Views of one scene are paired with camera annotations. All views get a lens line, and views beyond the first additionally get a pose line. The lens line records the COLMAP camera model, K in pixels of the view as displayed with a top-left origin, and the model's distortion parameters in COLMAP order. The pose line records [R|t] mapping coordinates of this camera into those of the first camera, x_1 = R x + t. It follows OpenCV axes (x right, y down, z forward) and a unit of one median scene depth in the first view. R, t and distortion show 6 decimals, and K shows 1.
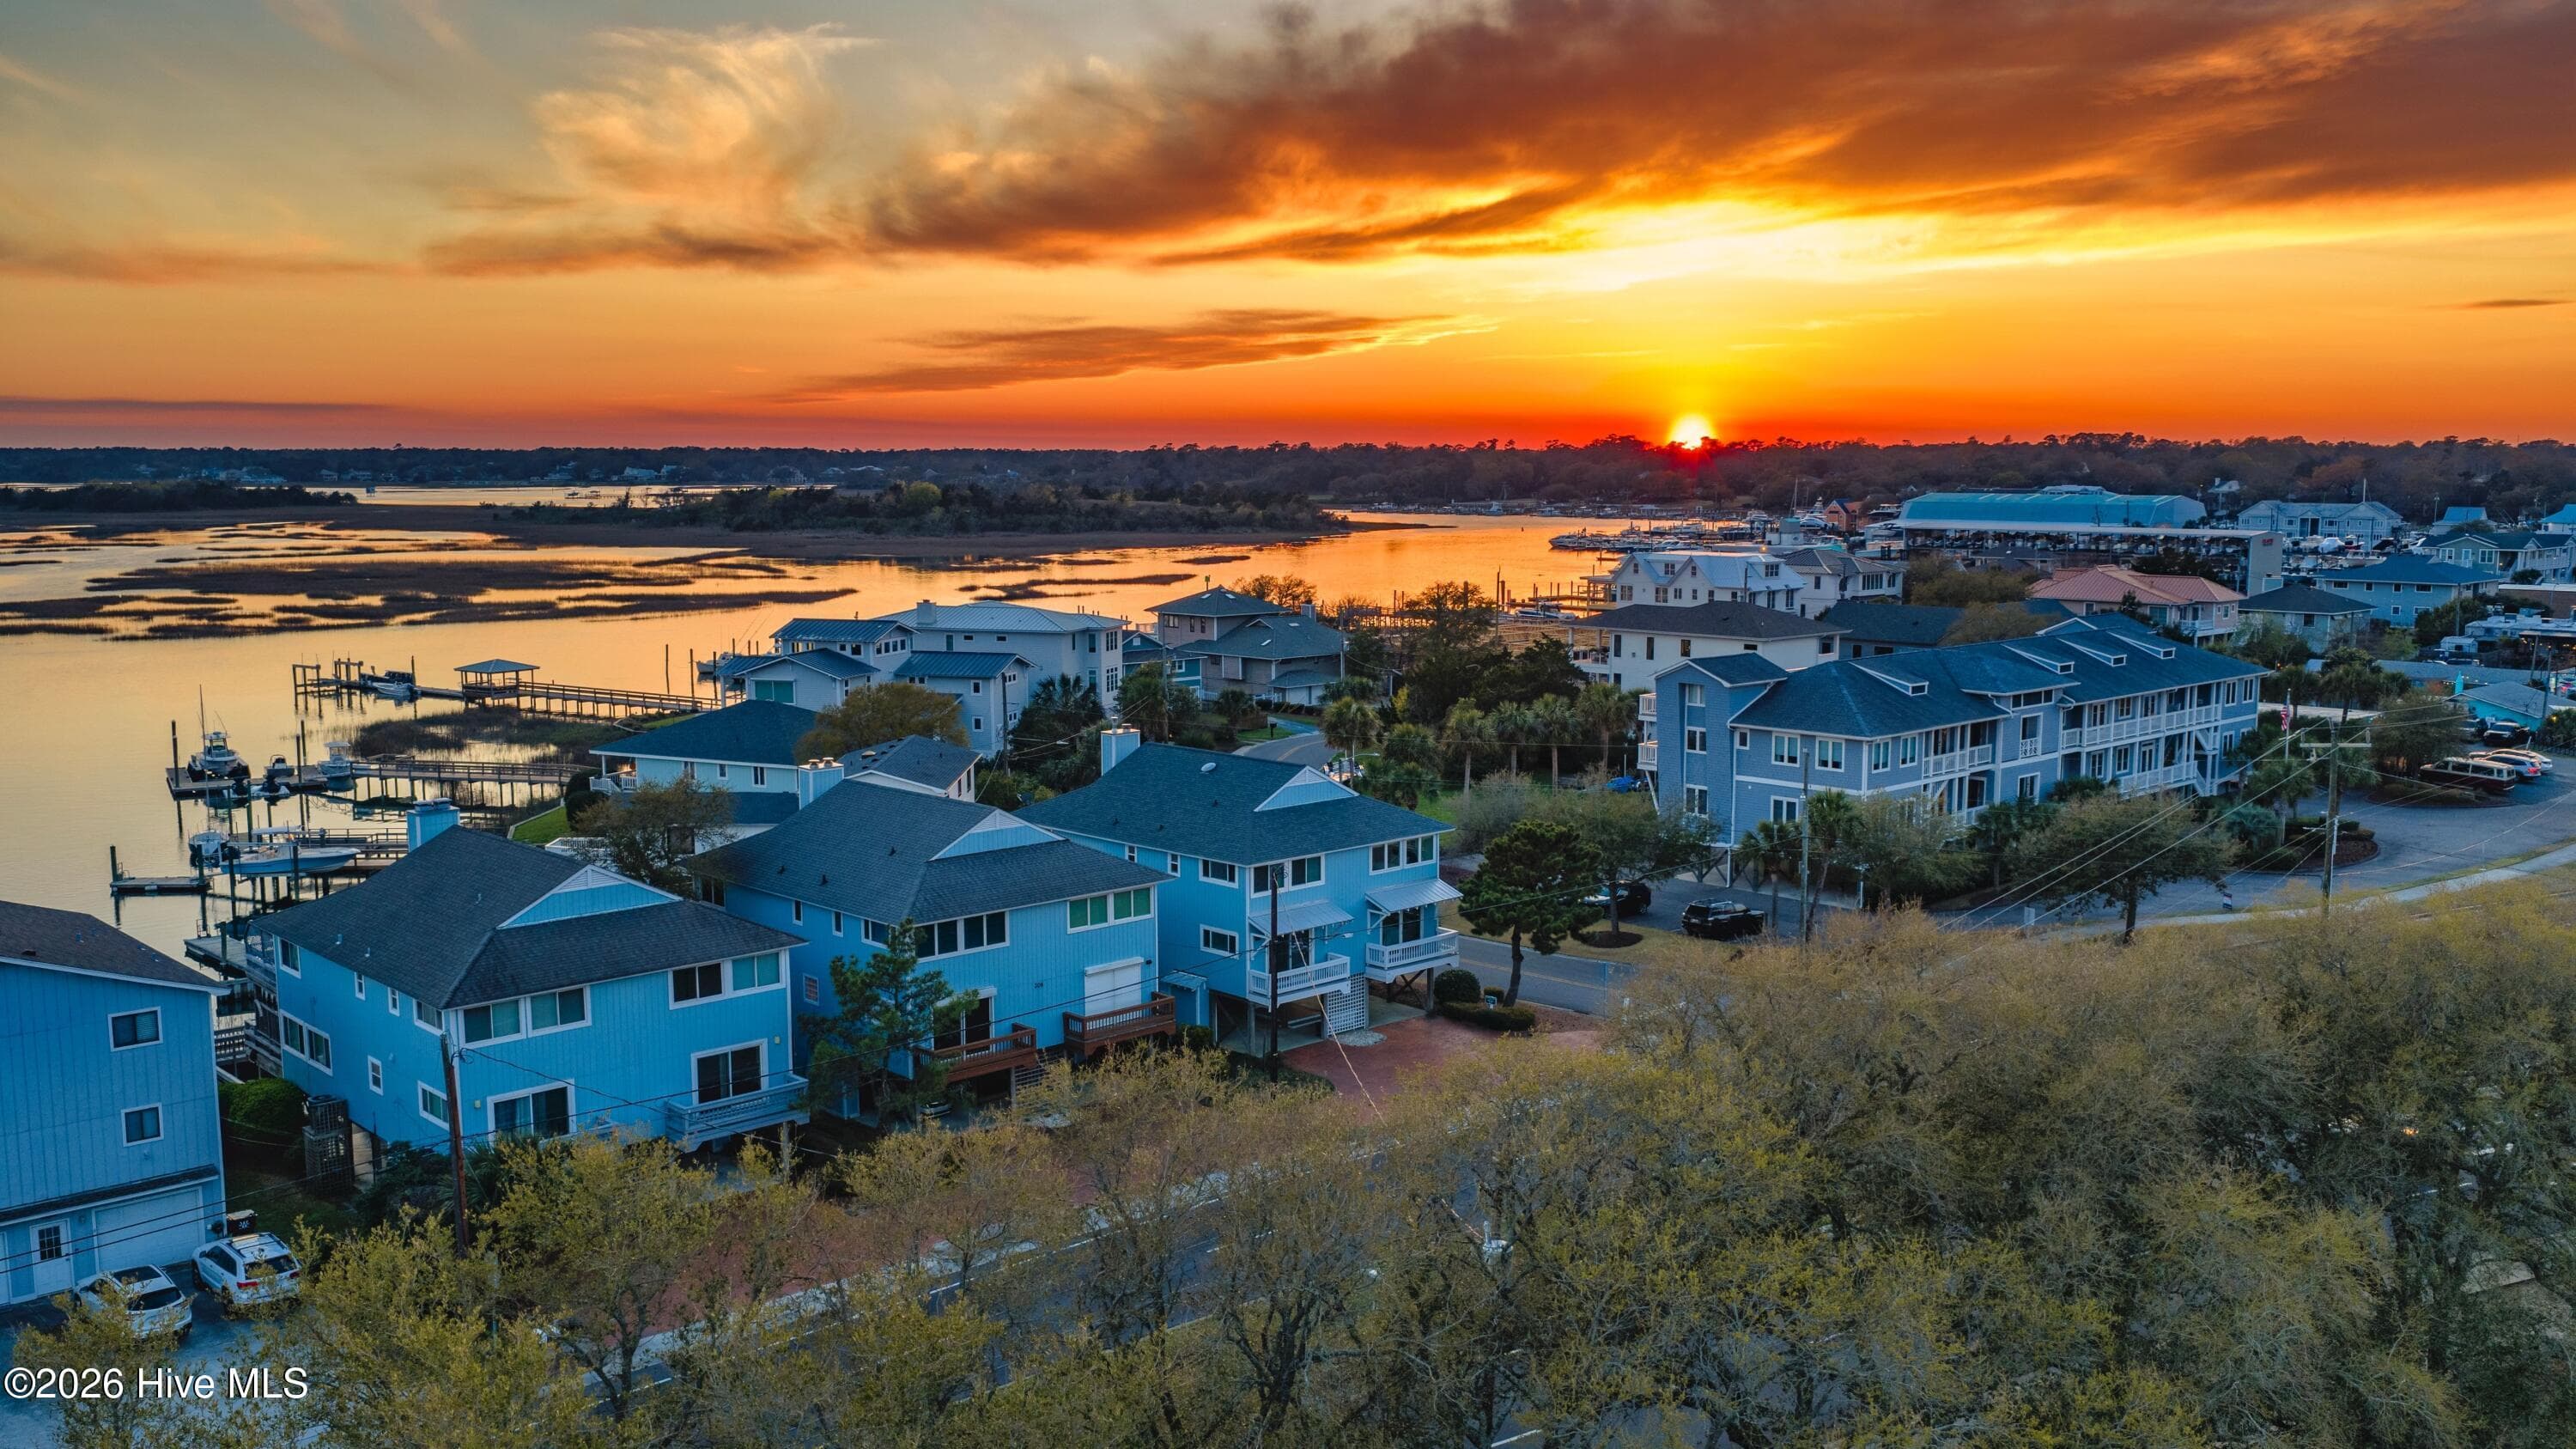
lens RADIAL K [[2126.1, 0, 1287.6], [0, 2126.1, 743.6], [0, 0, 1]] dist [0.031760, -0.059929]
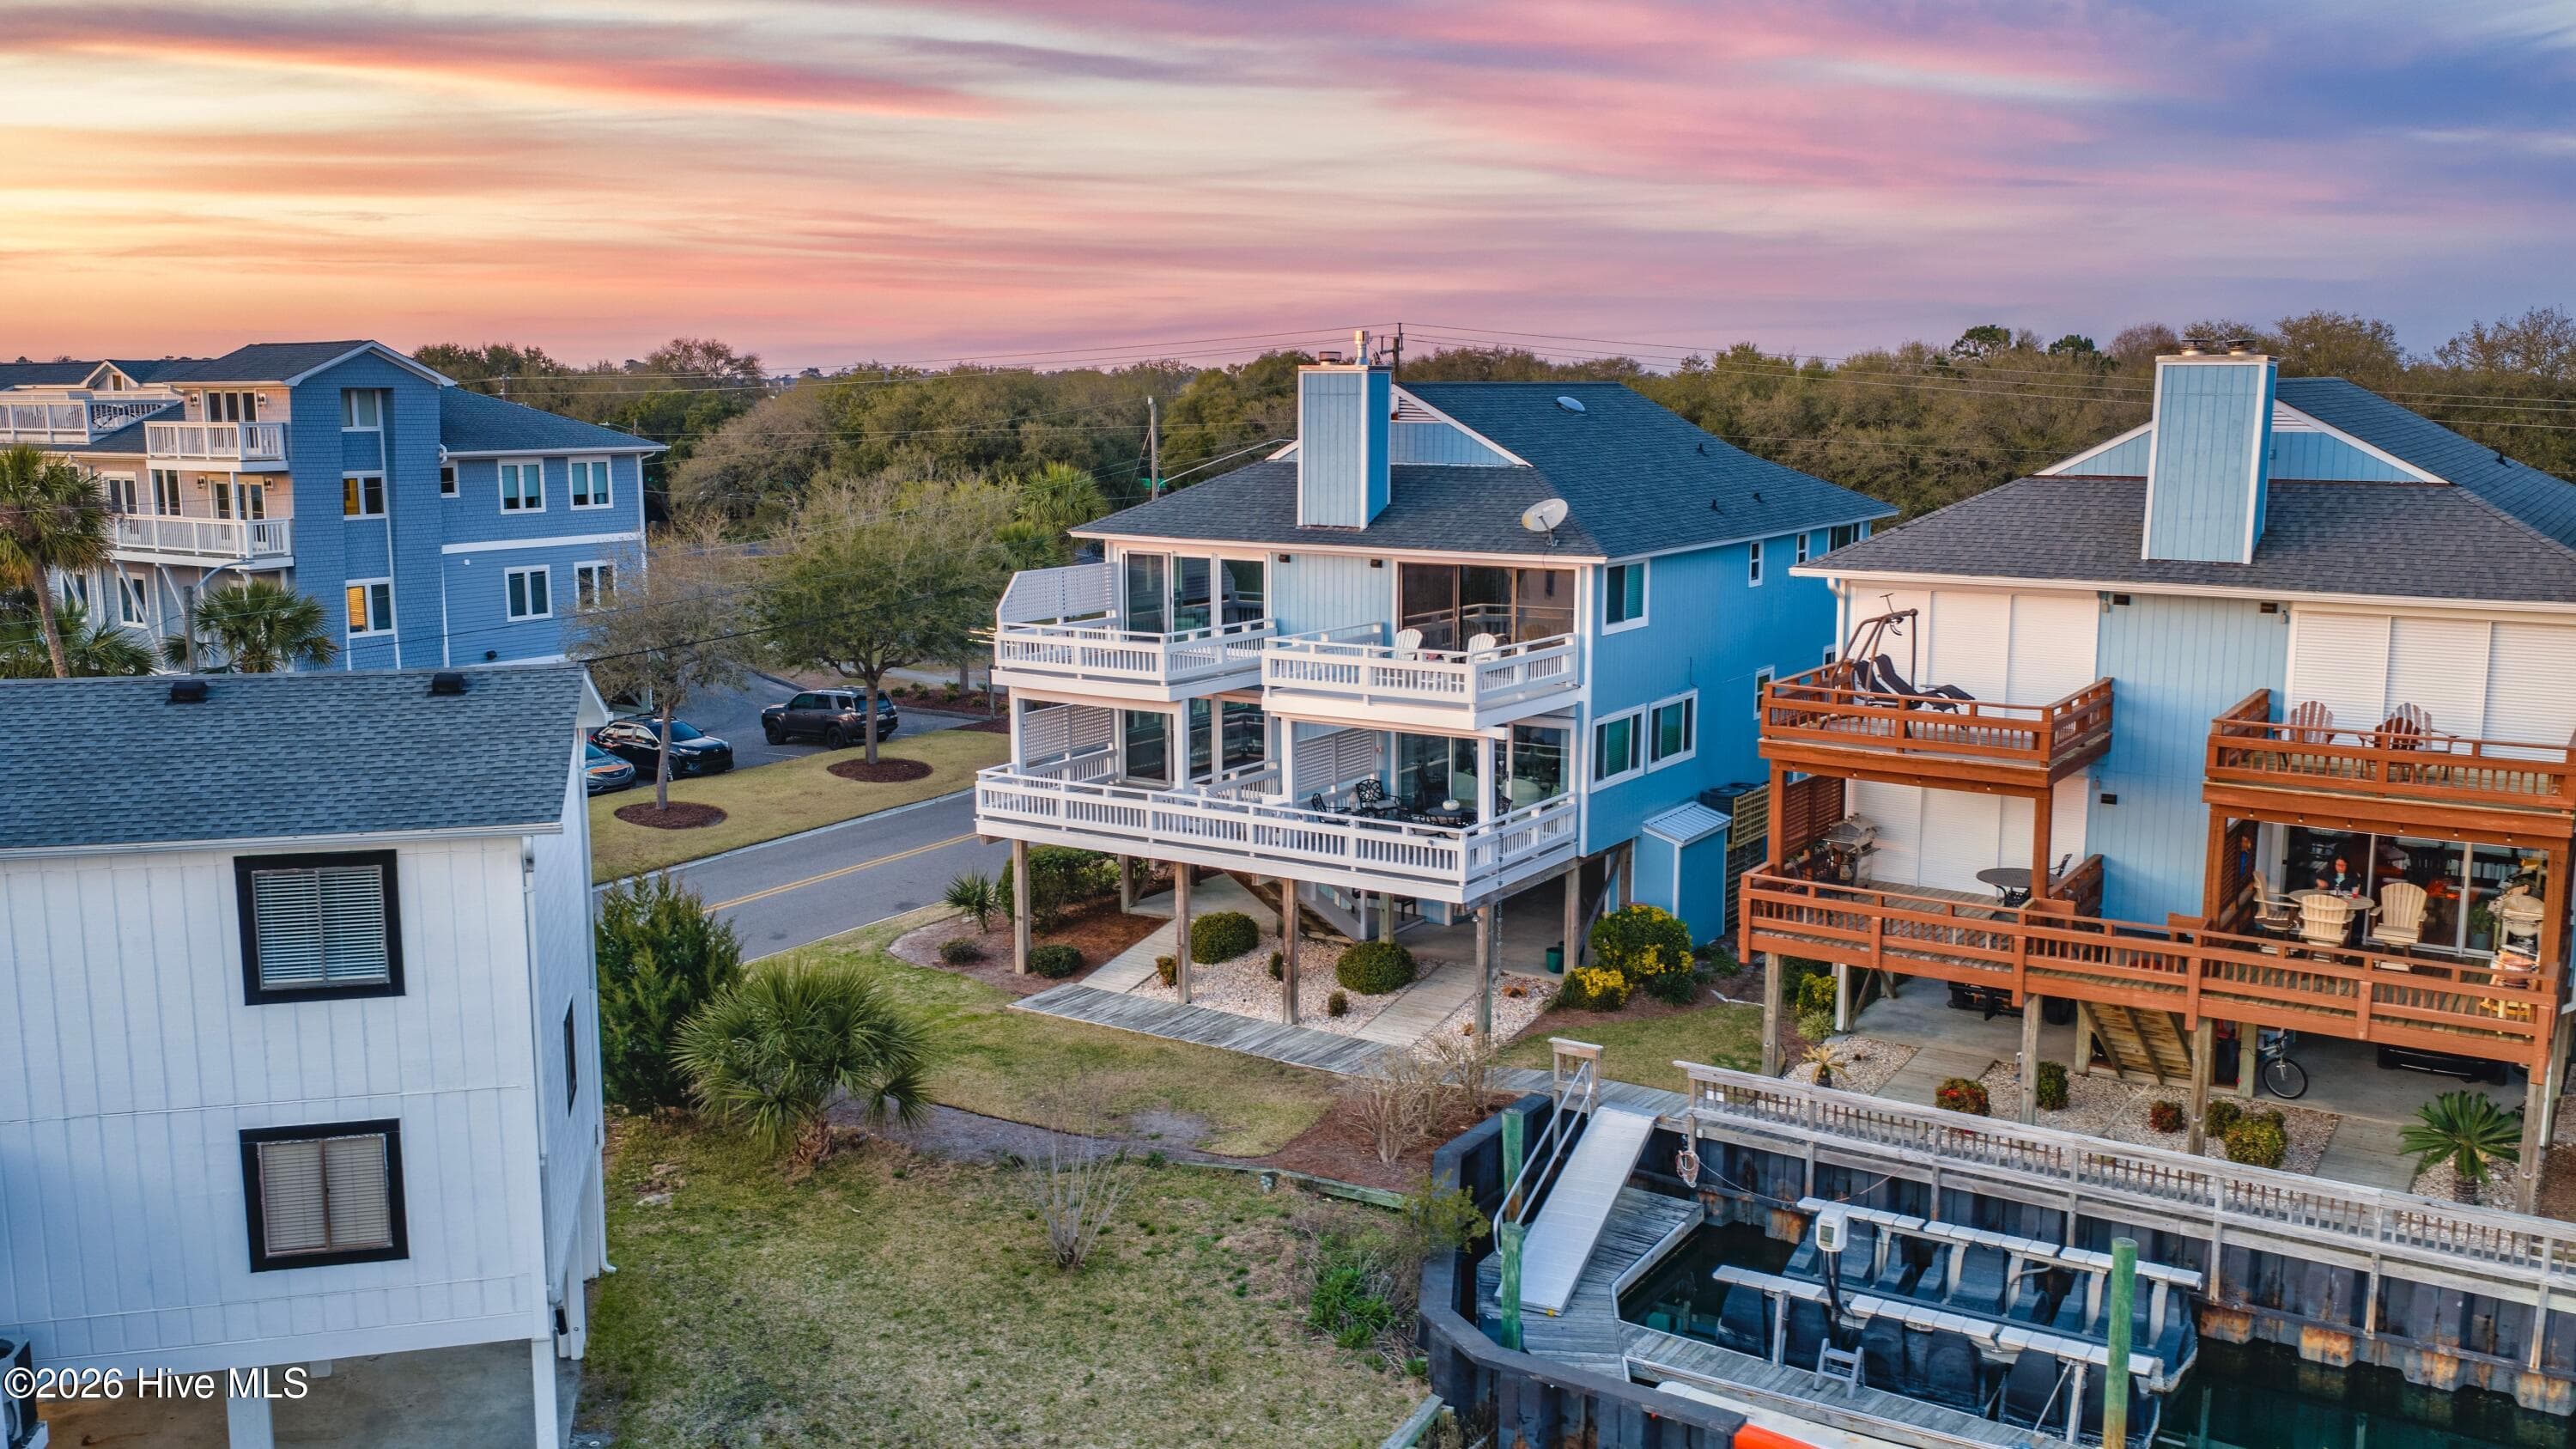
lens RADIAL K [[2126.1, 0, 1287.6], [0, 2126.1, 743.6], [0, 0, 1]] dist [0.031760, -0.059929]
pose [[-0.226513, -0.156344, 0.961378, -0.290119], [0.133301, 0.972770, 0.189604, -0.008532], [-0.964843, 0.171100, -0.199504, 0.656663]]
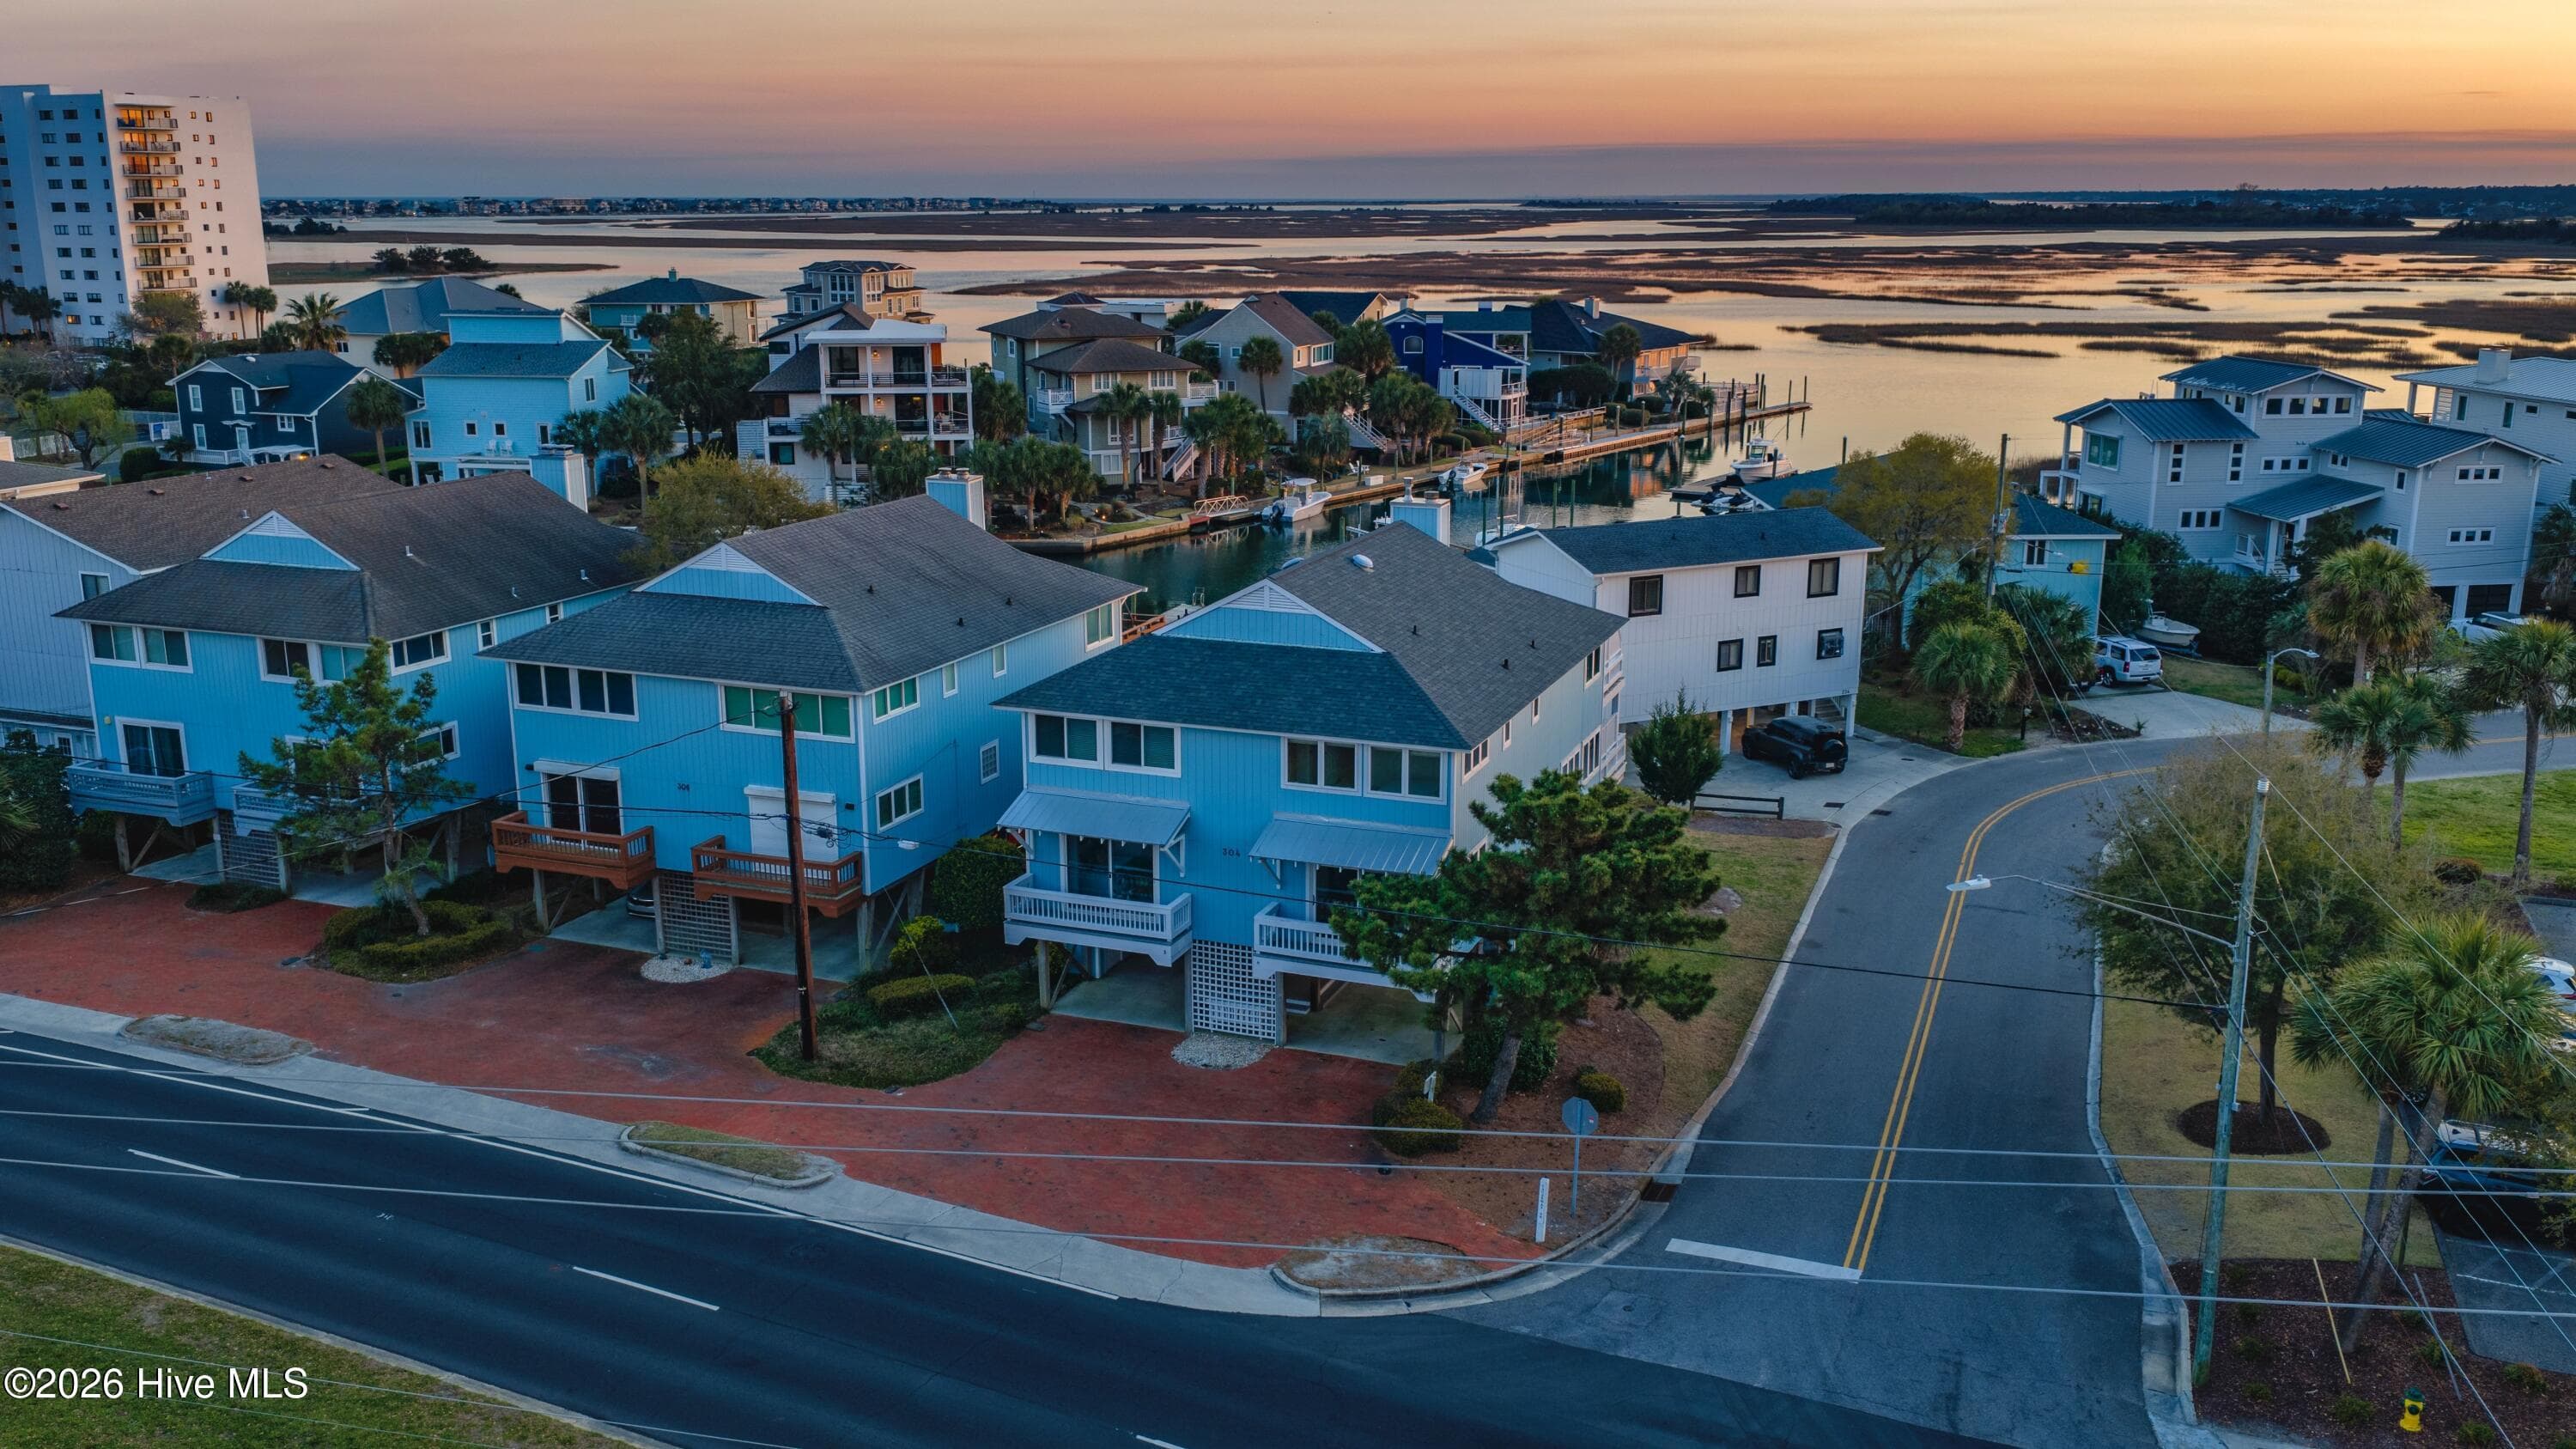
lens RADIAL K [[2126.1, 0, 1287.6], [0, 2126.1, 743.6], [0, 0, 1]] dist [0.031760, -0.059929]
pose [[0.430472, 0.225677, -0.873936, 0.285552], [-0.121222, 0.973922, 0.191786, -0.031193], [0.894427, 0.023382, 0.446603, 0.402516]]
